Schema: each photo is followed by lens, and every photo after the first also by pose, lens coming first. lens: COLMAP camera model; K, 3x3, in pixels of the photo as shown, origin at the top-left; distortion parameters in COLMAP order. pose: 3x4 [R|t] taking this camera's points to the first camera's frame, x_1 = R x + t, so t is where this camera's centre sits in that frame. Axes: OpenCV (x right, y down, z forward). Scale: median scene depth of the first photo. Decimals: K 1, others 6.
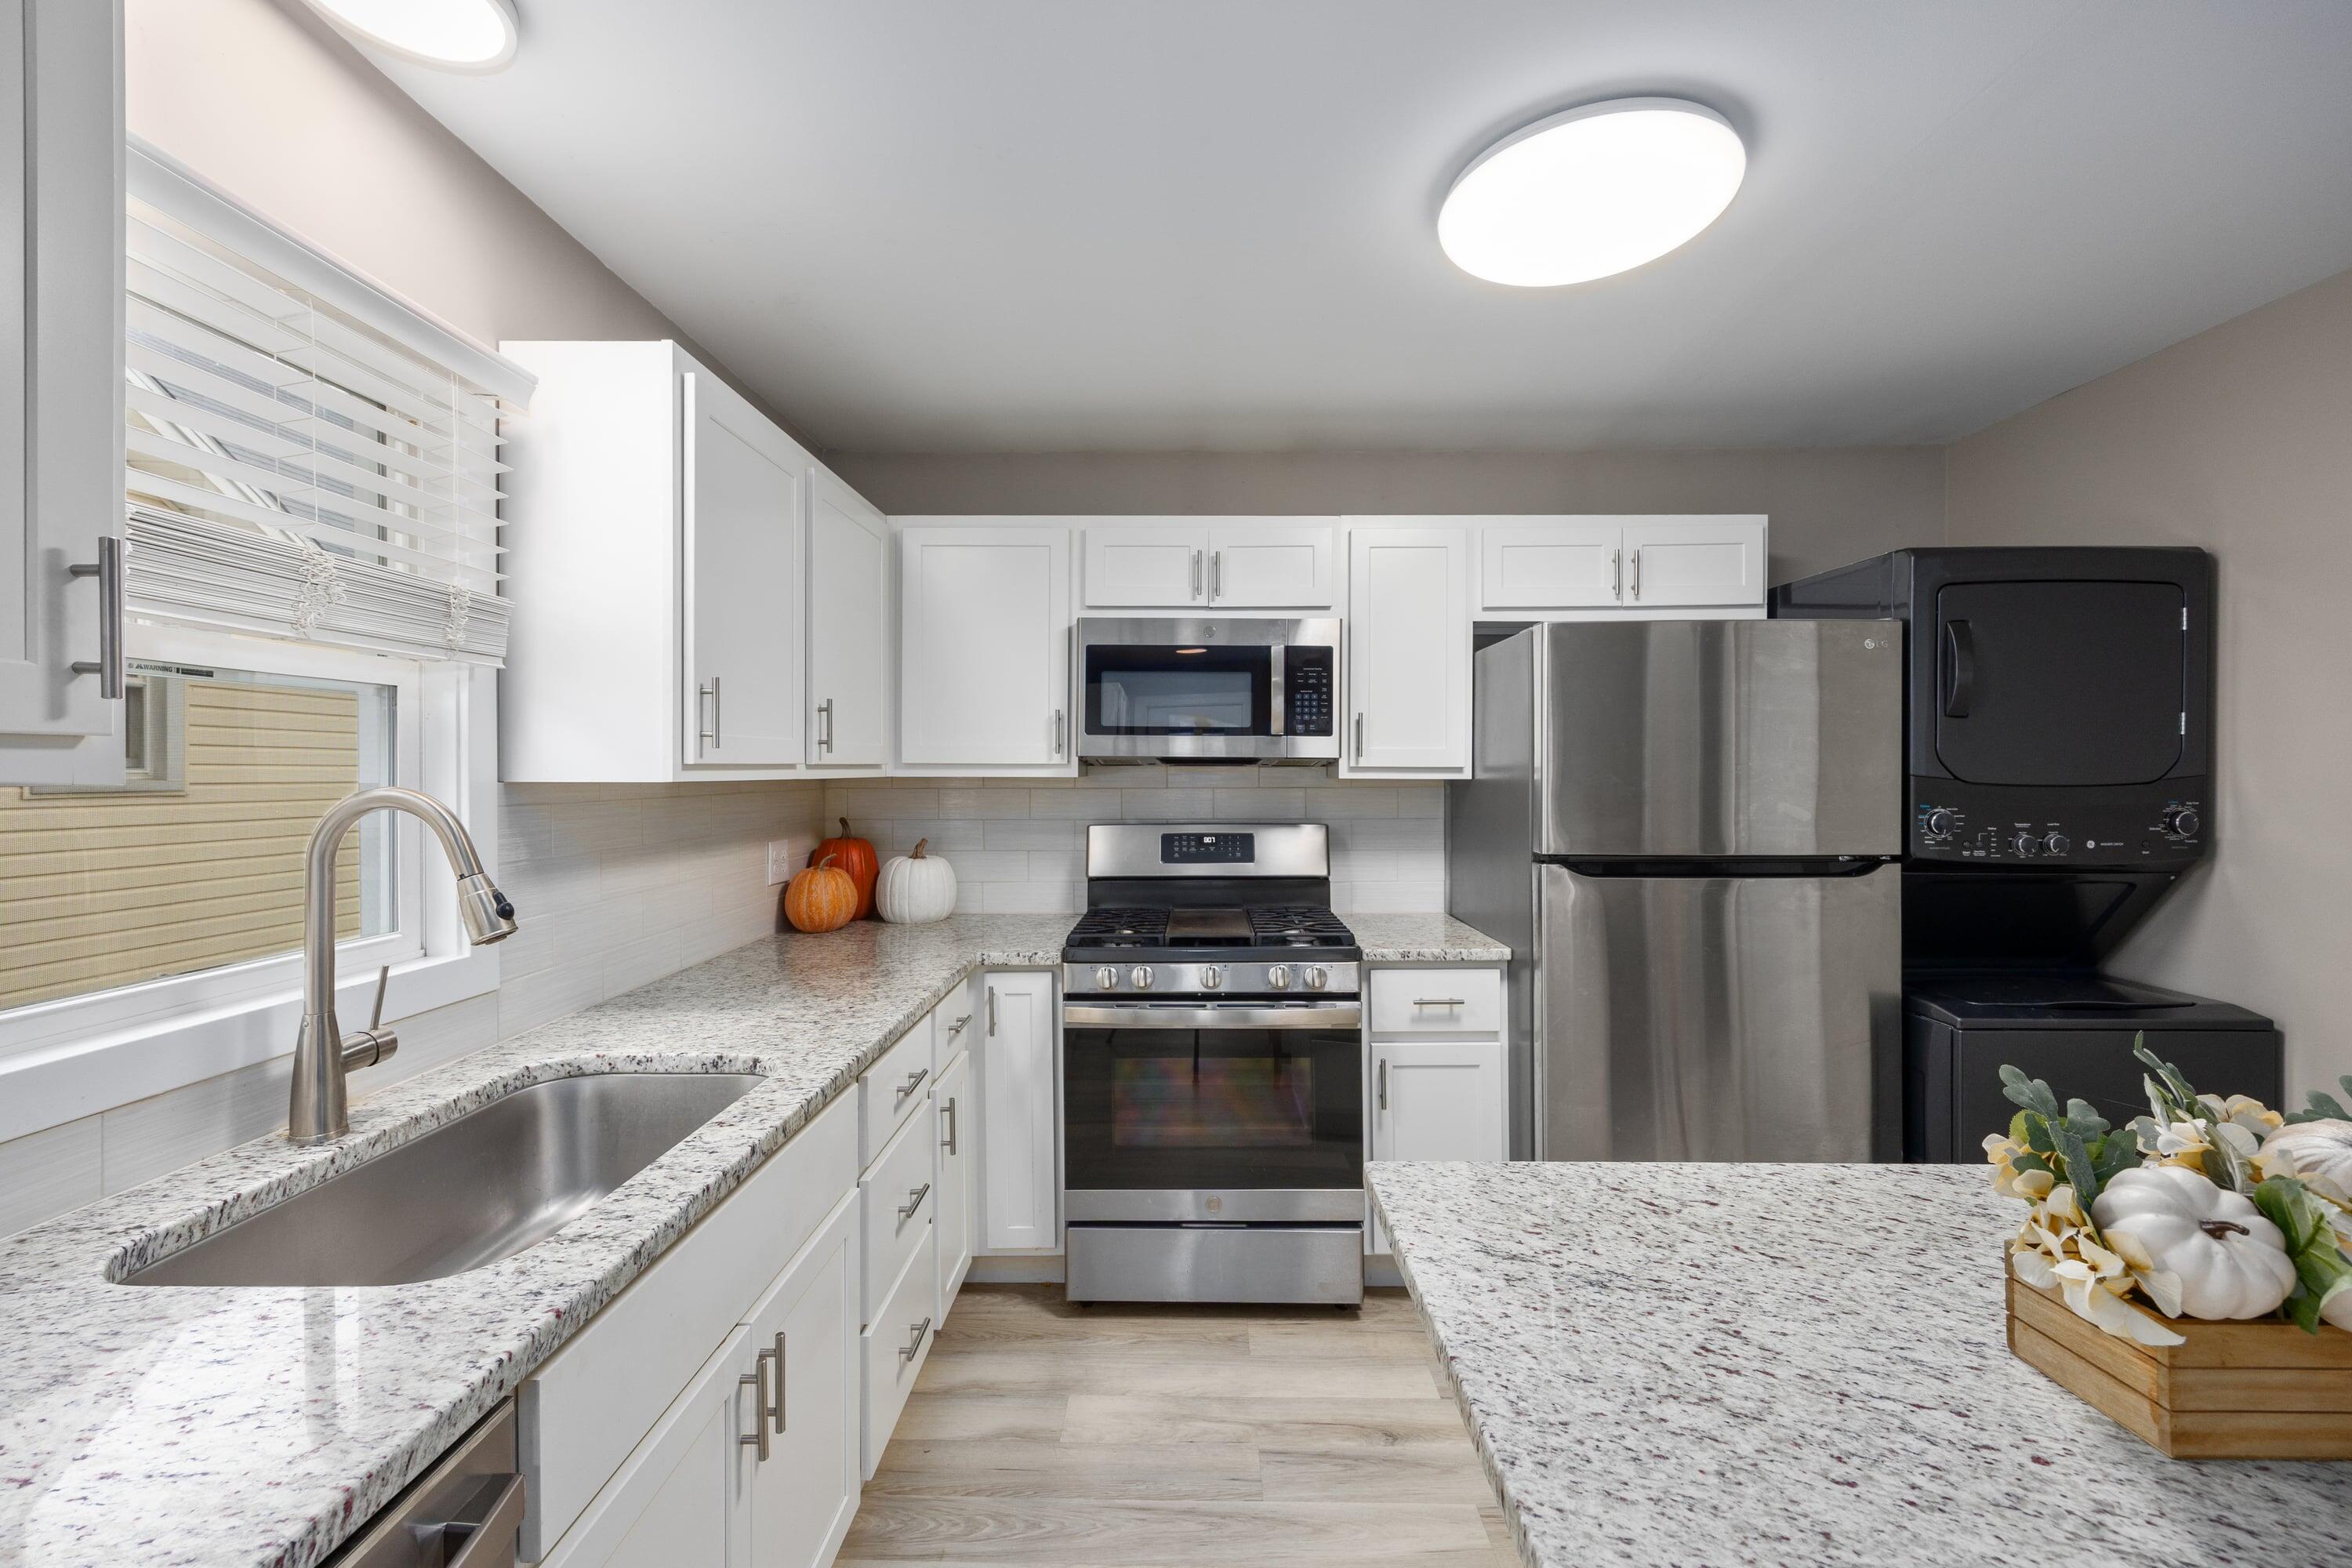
lens RADIAL K [[956.2, 0, 1171.1], [0, 956.2, 770.0], [0, 0, 1]] dist [0.009657, -0.000056]
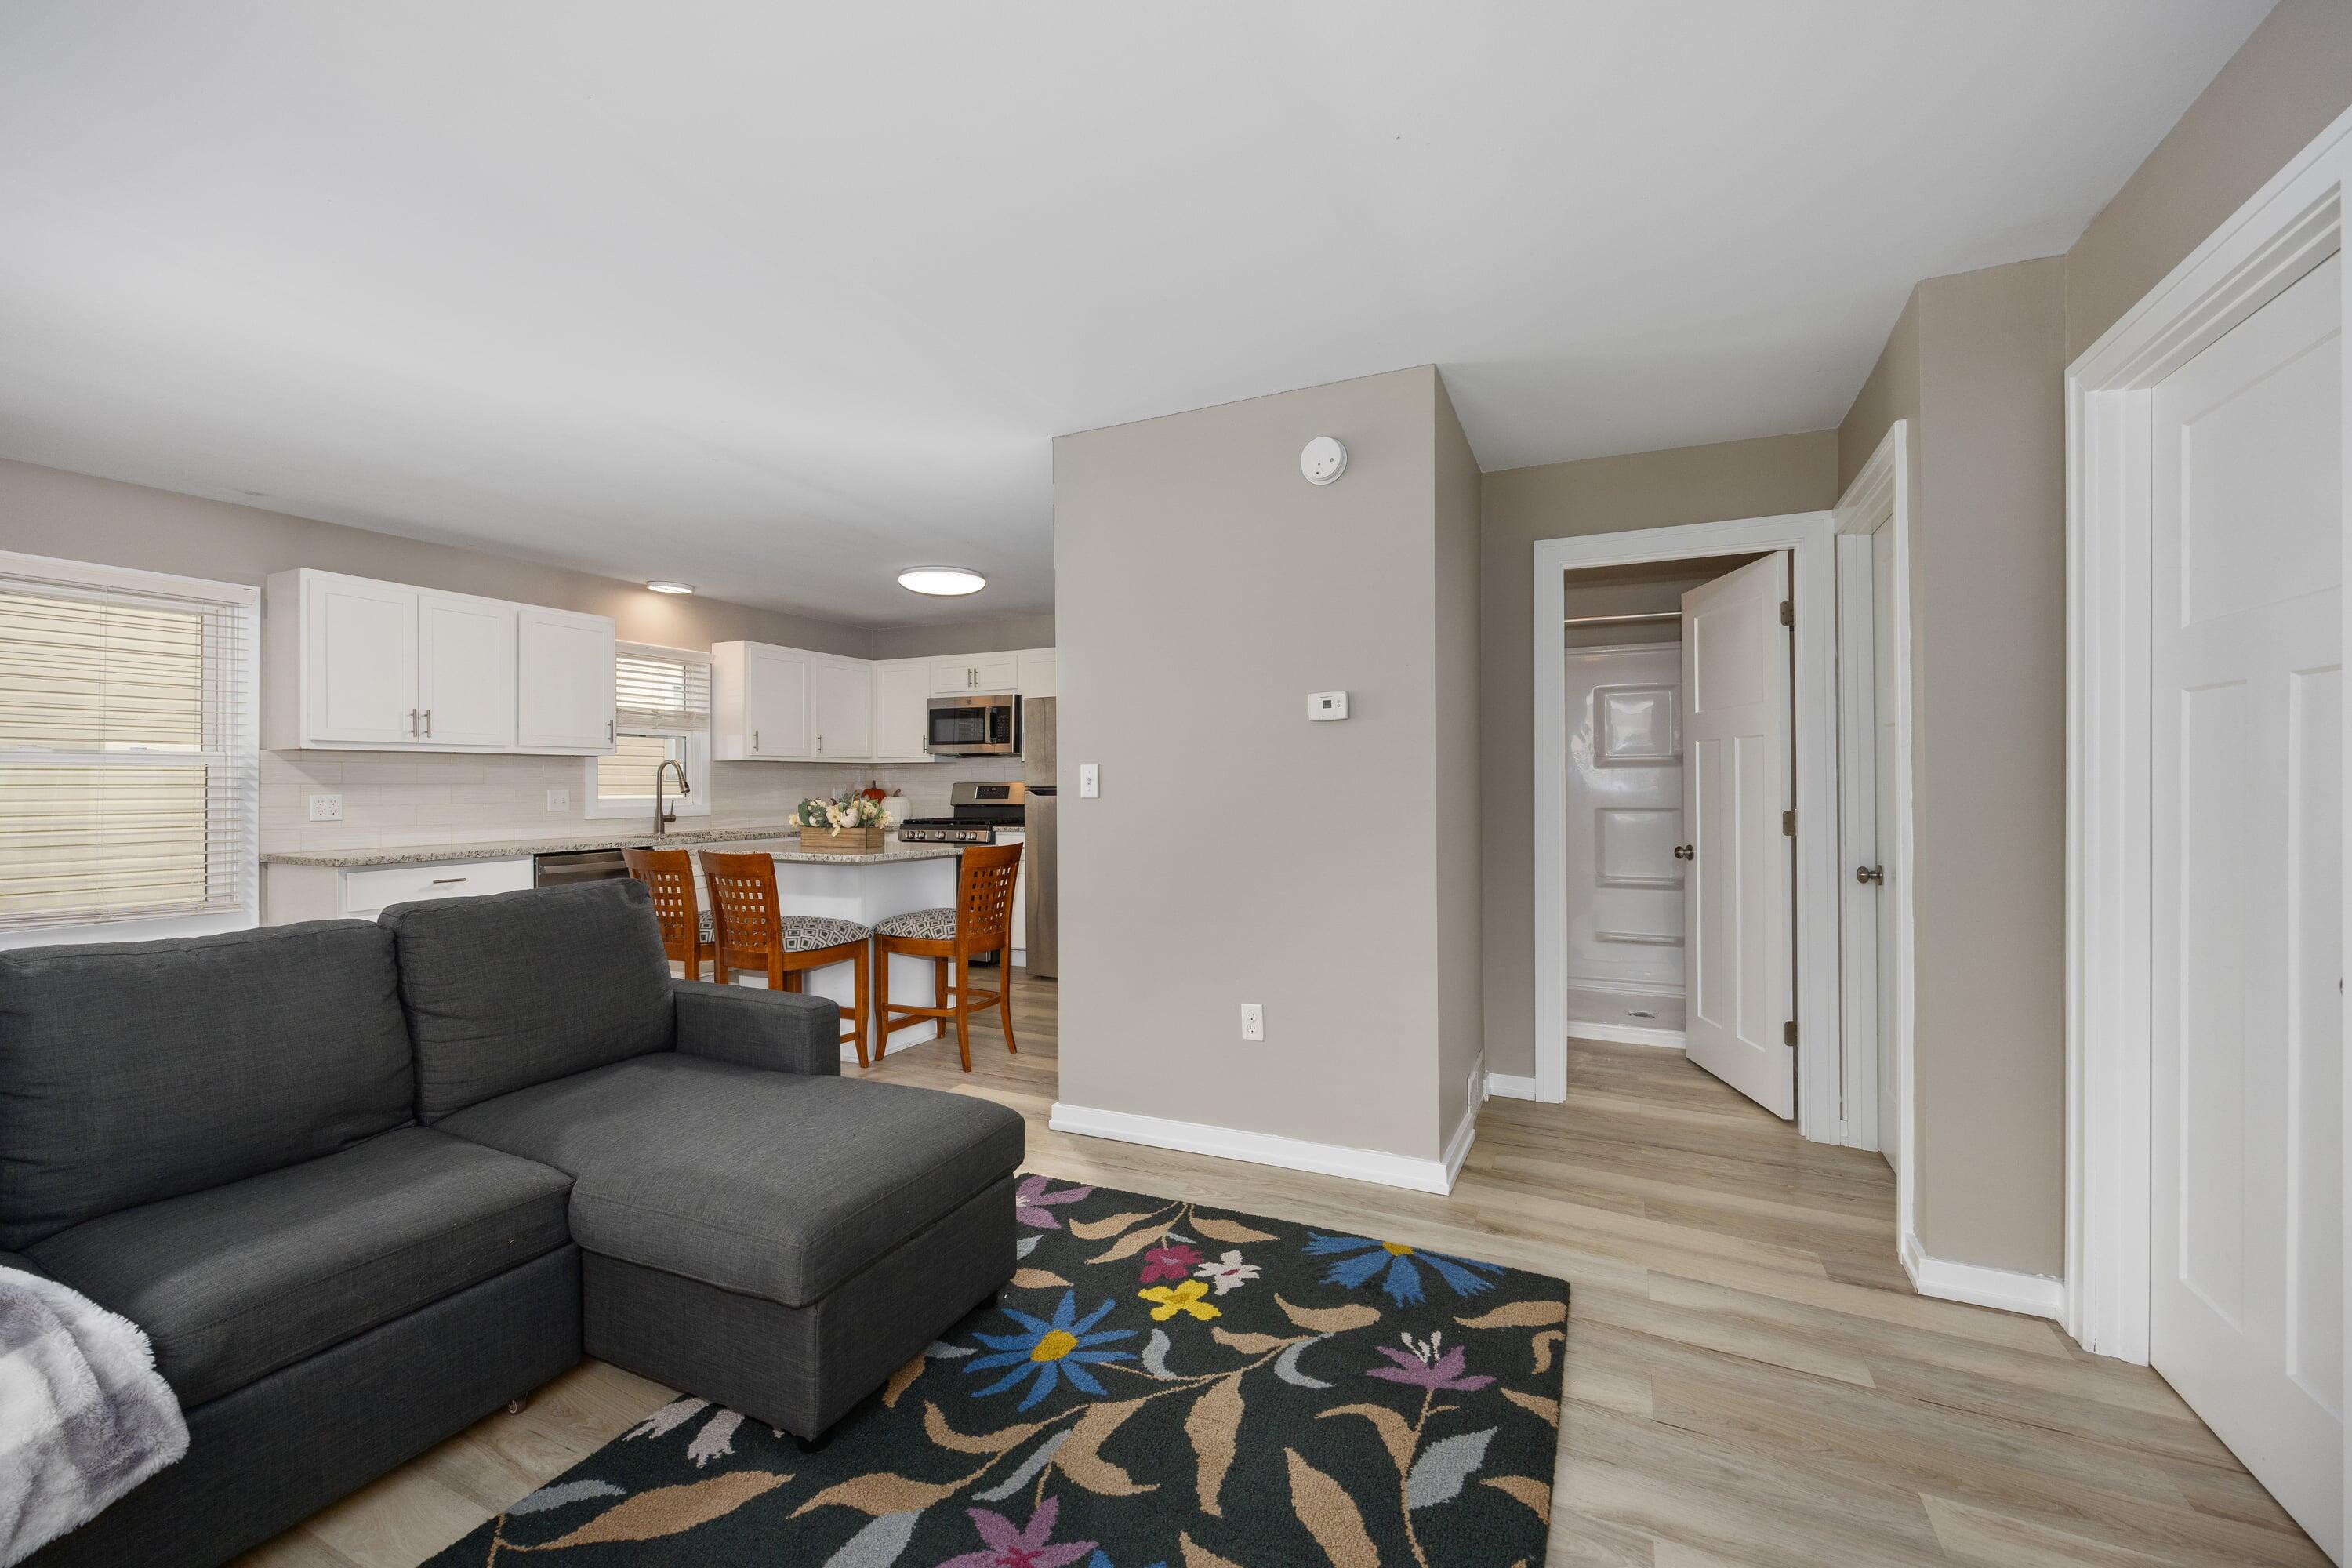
lens RADIAL K [[941.7, 0, 1176.0], [0, 941.7, 784.0], [0, 0, 1]] dist [-0.000512, -0.000029]
pose [[0.909510, -0.001379, -0.415679, 1.698576], [0.002931, 0.999991, 0.003095, 0.067035], [0.415671, -0.004033, 0.909506, -1.090075]]
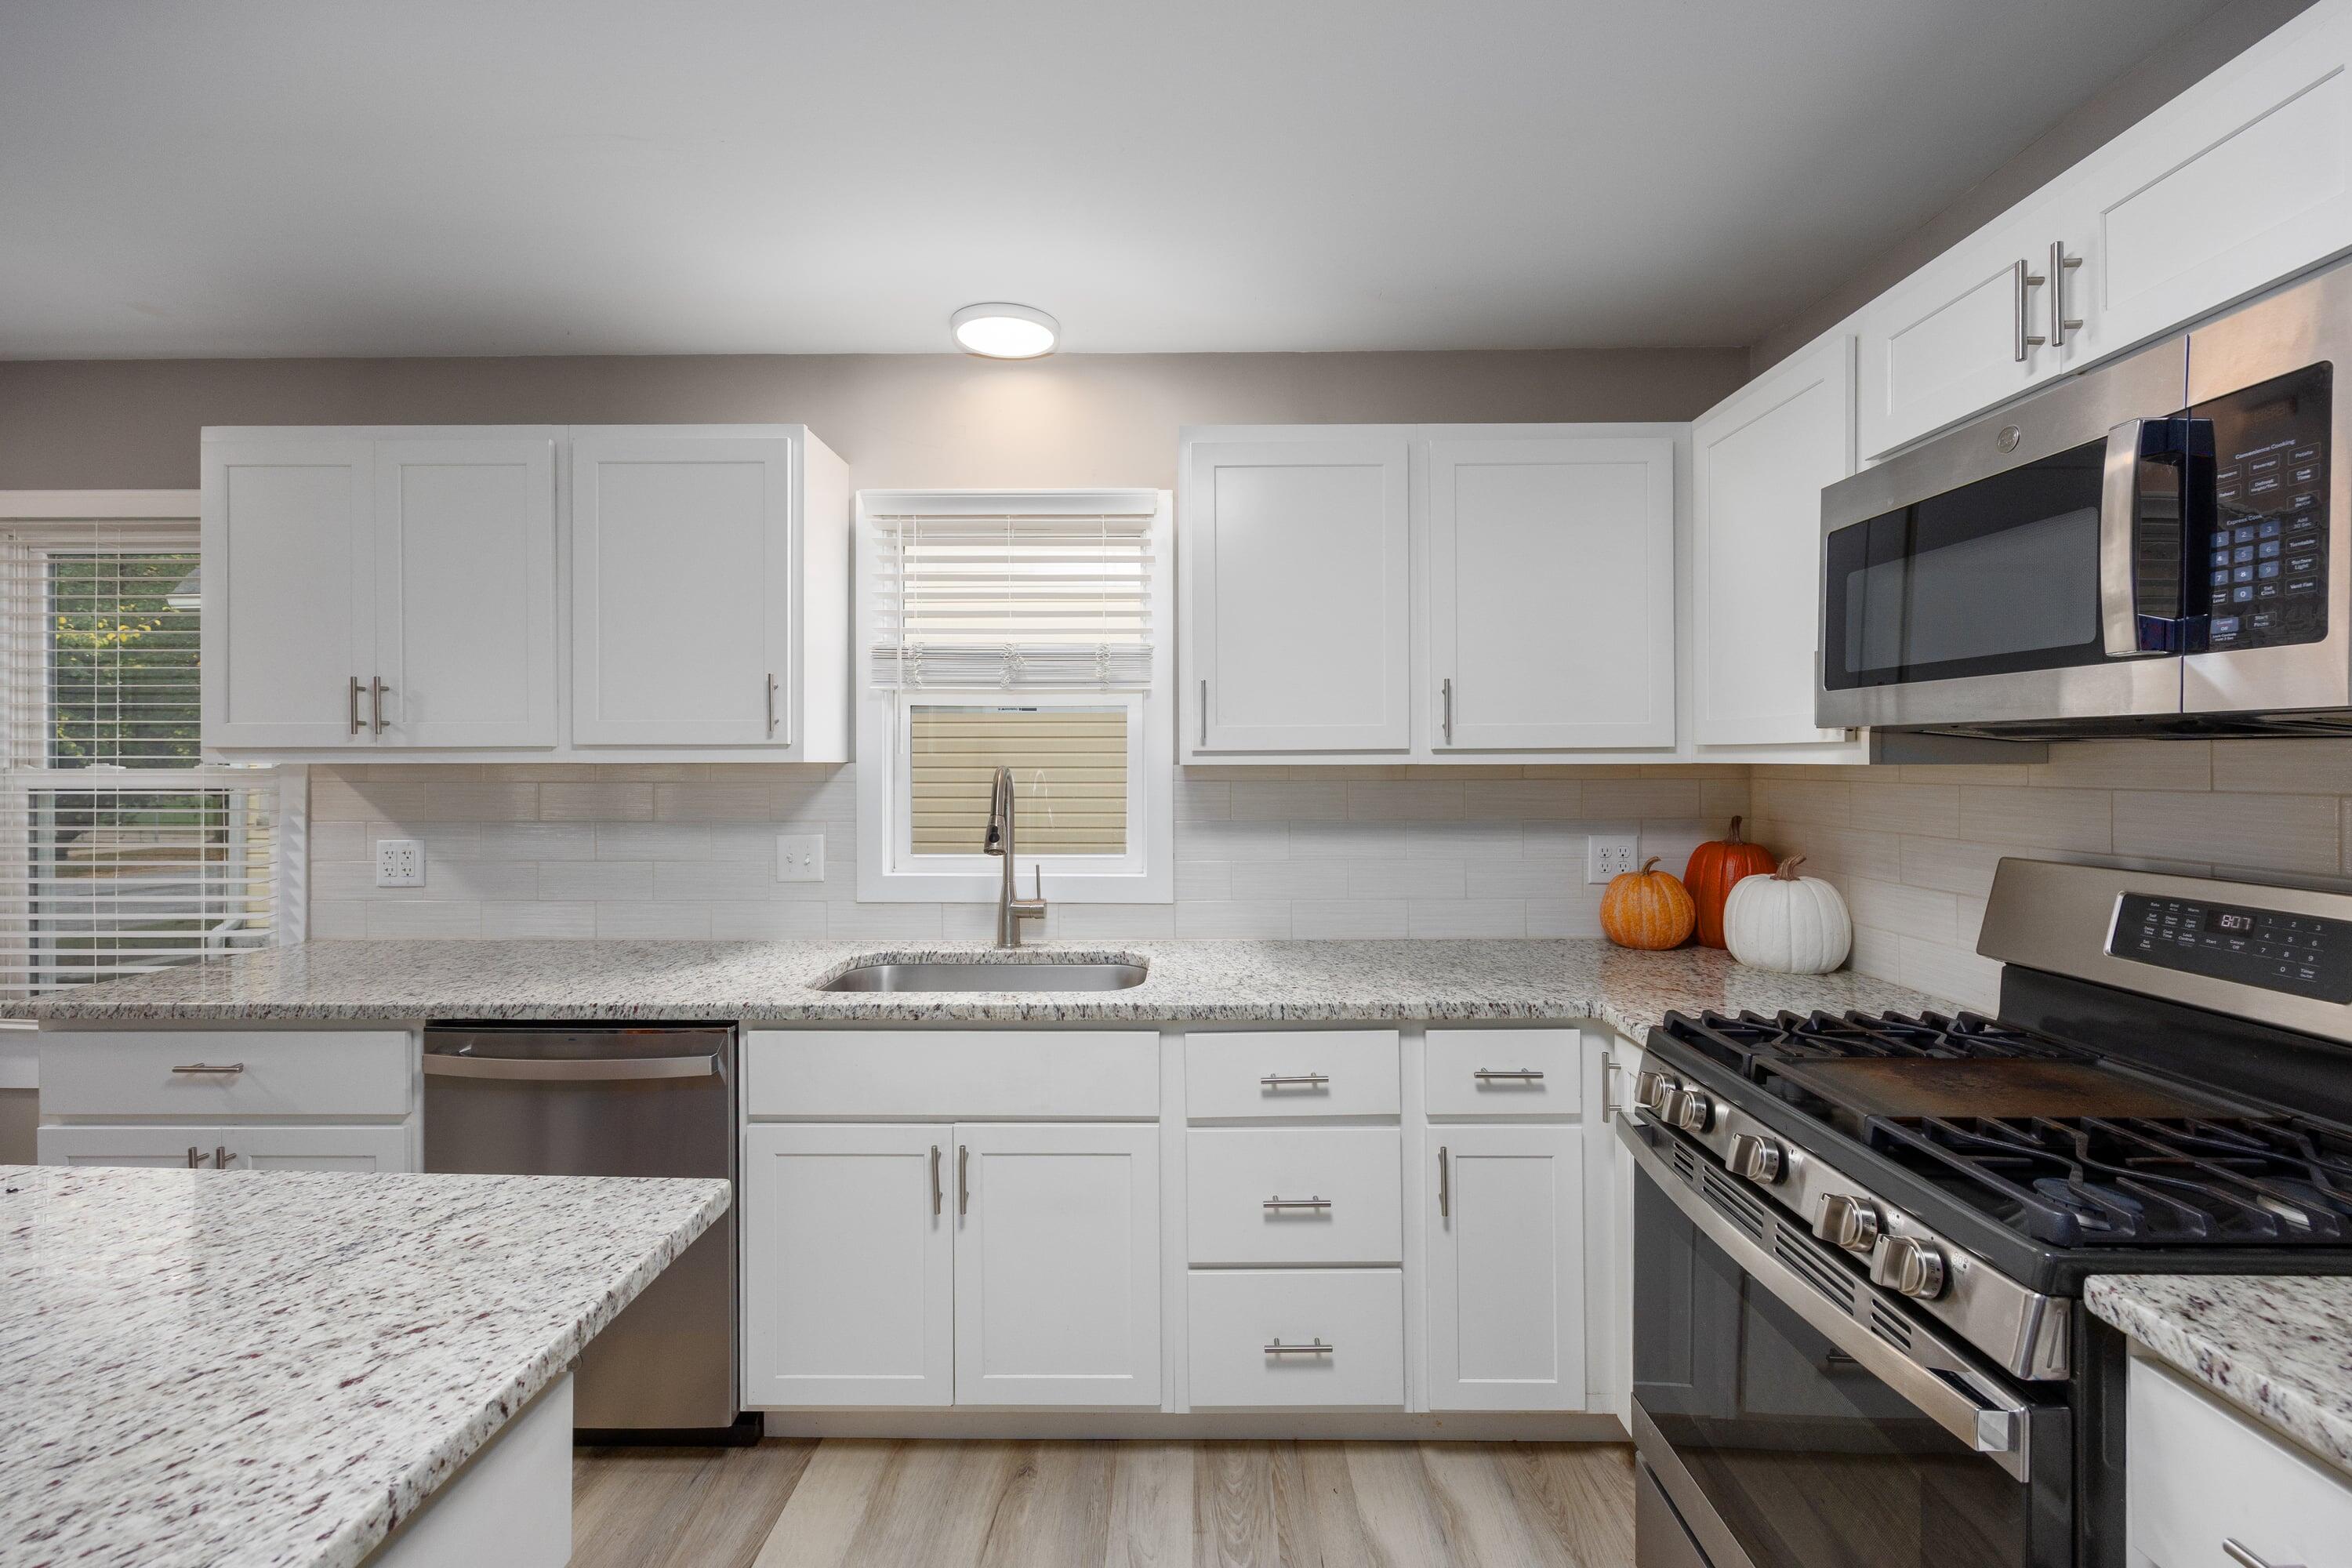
lens RADIAL K [[966.6, 0, 1191.7], [0, 966.6, 760.9], [0, 0, 1]] dist [-0.000192, -0.000489]
pose [[0.015269, 0.001307, -0.999883, 0.537964], [0.002124, 0.999997, 0.001339, 0.004087], [0.999881, -0.002144, 0.015266, 0.679740]]
